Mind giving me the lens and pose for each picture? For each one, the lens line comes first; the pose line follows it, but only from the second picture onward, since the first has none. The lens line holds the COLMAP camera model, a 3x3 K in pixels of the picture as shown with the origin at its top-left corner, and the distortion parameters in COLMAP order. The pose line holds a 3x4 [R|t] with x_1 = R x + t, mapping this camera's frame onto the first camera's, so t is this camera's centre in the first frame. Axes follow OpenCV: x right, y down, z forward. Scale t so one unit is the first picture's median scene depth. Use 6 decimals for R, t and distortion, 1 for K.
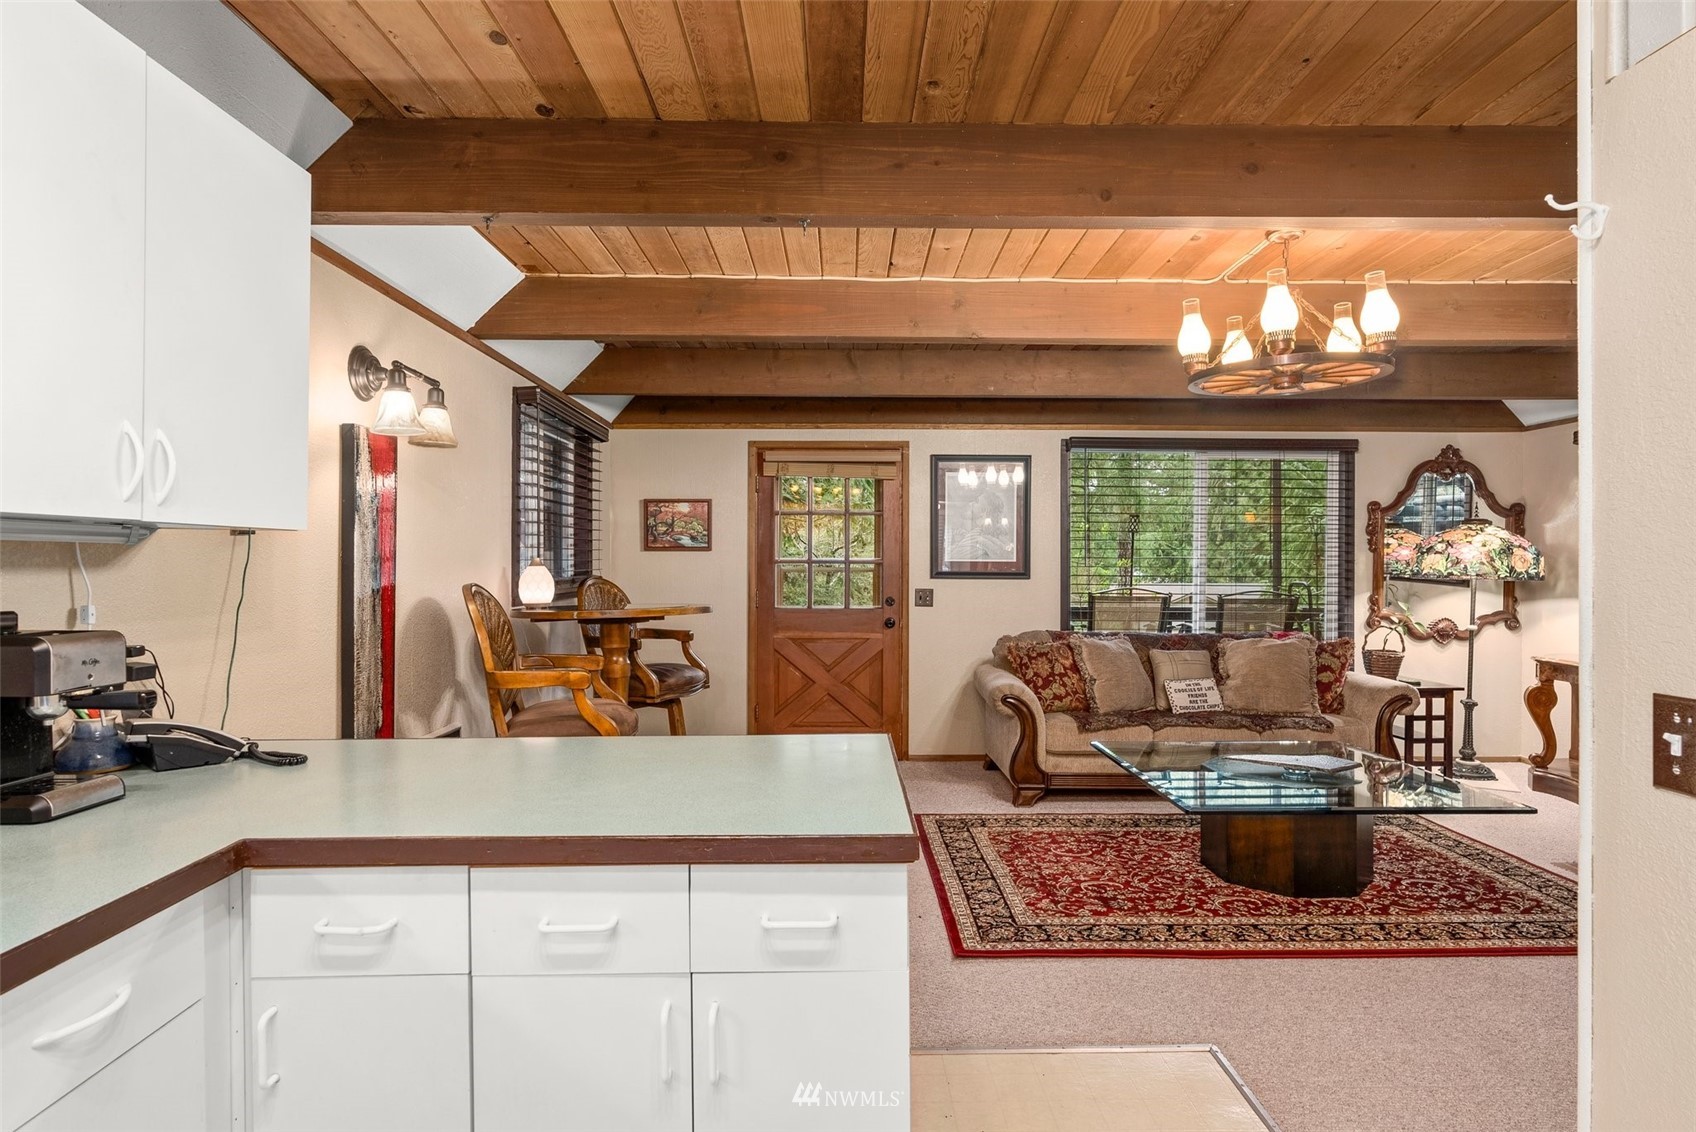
lens RADIAL K [[916.0, 0, 853.9], [0, 916.0, 571.1], [0, 0, 1]] dist [-0.006188, -0.000620]
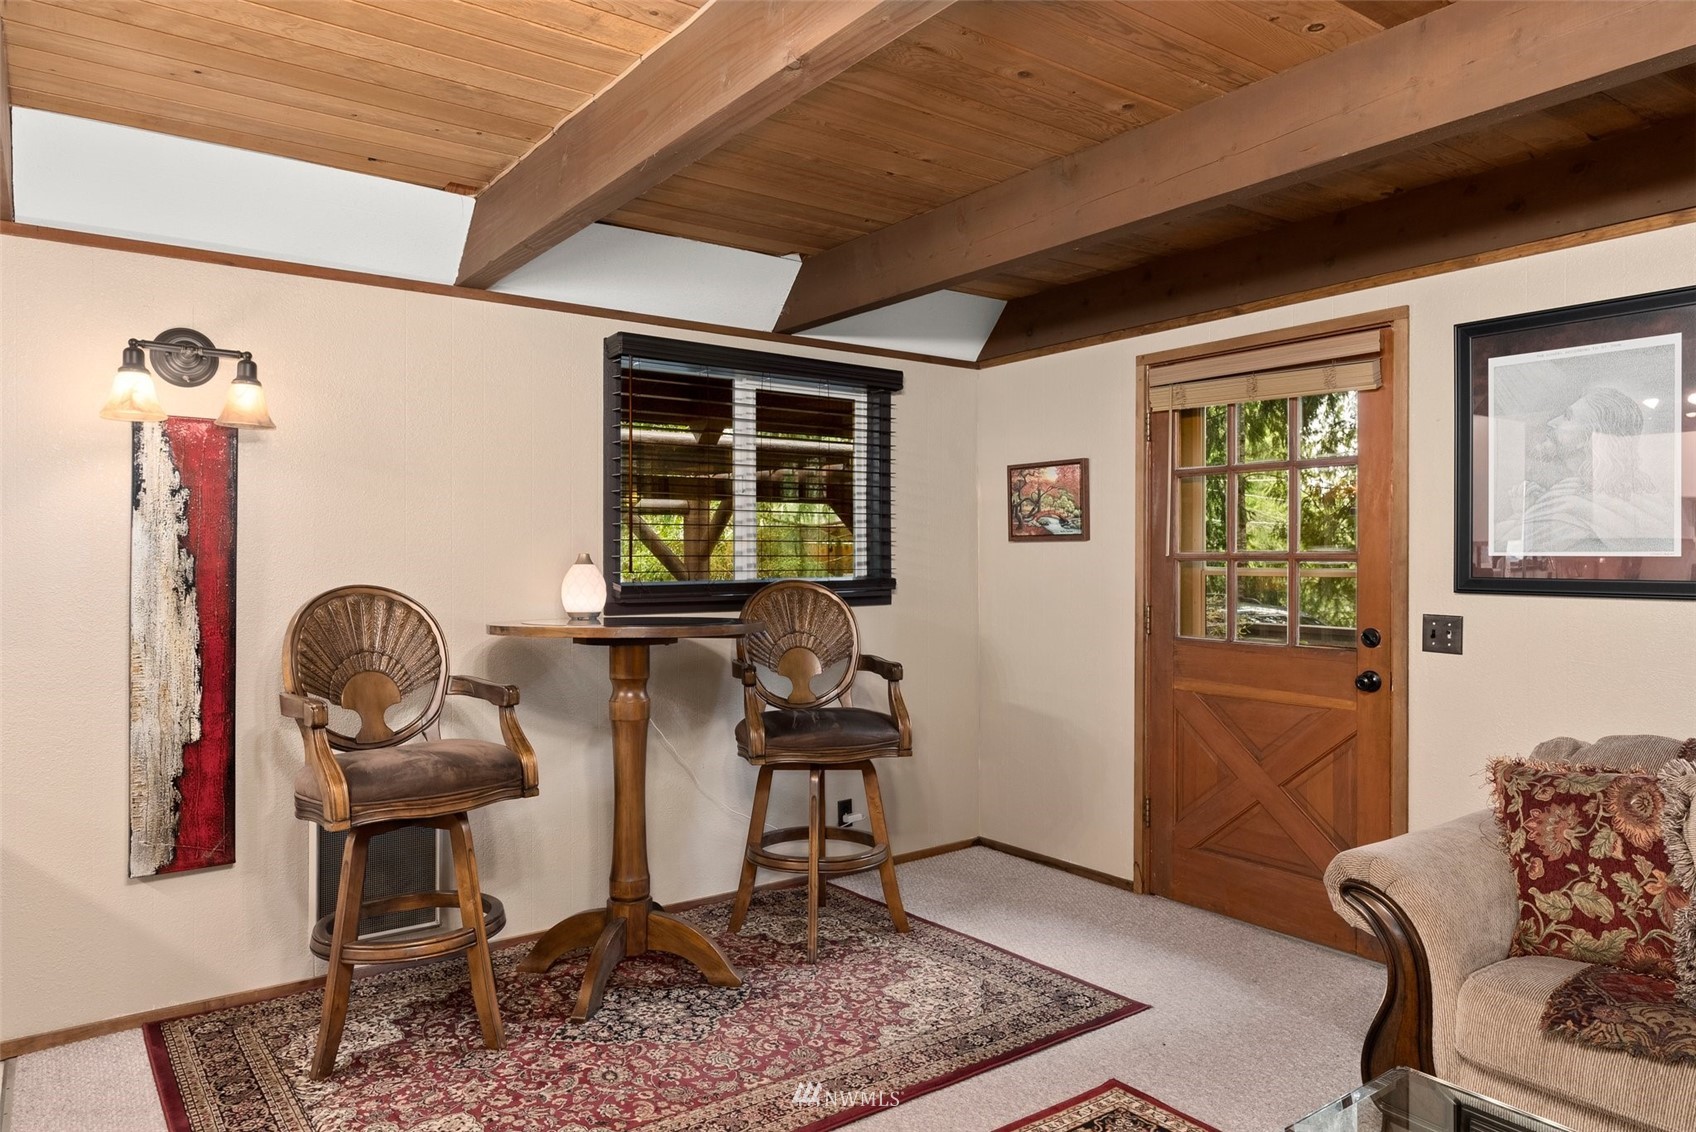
lens RADIAL K [[1086.9, 0, 845.4], [0, 1086.9, 554.7], [0, 0, 1]] dist [0.001174, 0.001218]
pose [[0.575508, -0.003467, -0.817788, 0.406433], [-0.005887, 0.999948, -0.008382, -0.005811], [0.817775, 0.009639, 0.575458, 0.492445]]
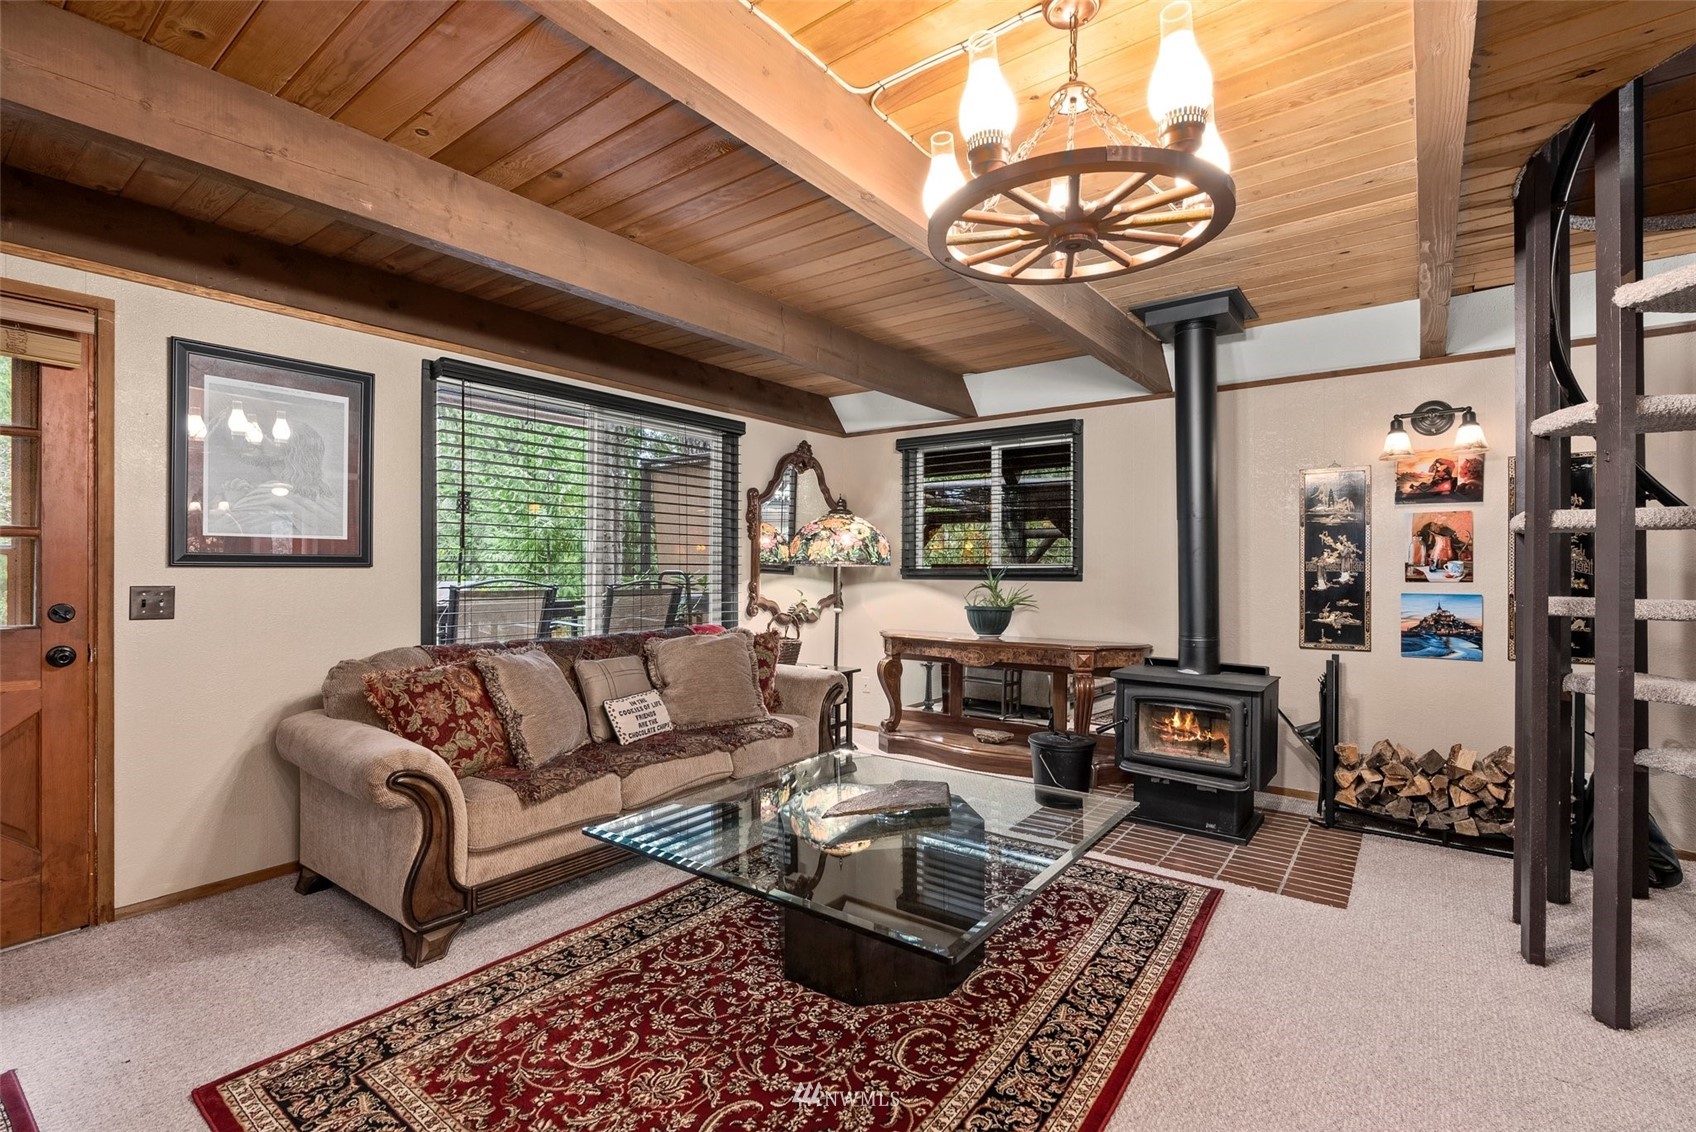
lens RADIAL K [[765.9, 0, 848.1], [0, 765.9, 565.5], [0, 0, 1]] dist [-0.008200, 0.001999]
pose [[0.615887, -0.001872, 0.787832, -0.026199], [0.007626, 0.999964, -0.003585, 0.013623], [-0.787797, 0.008217, 0.615880, 0.467554]]
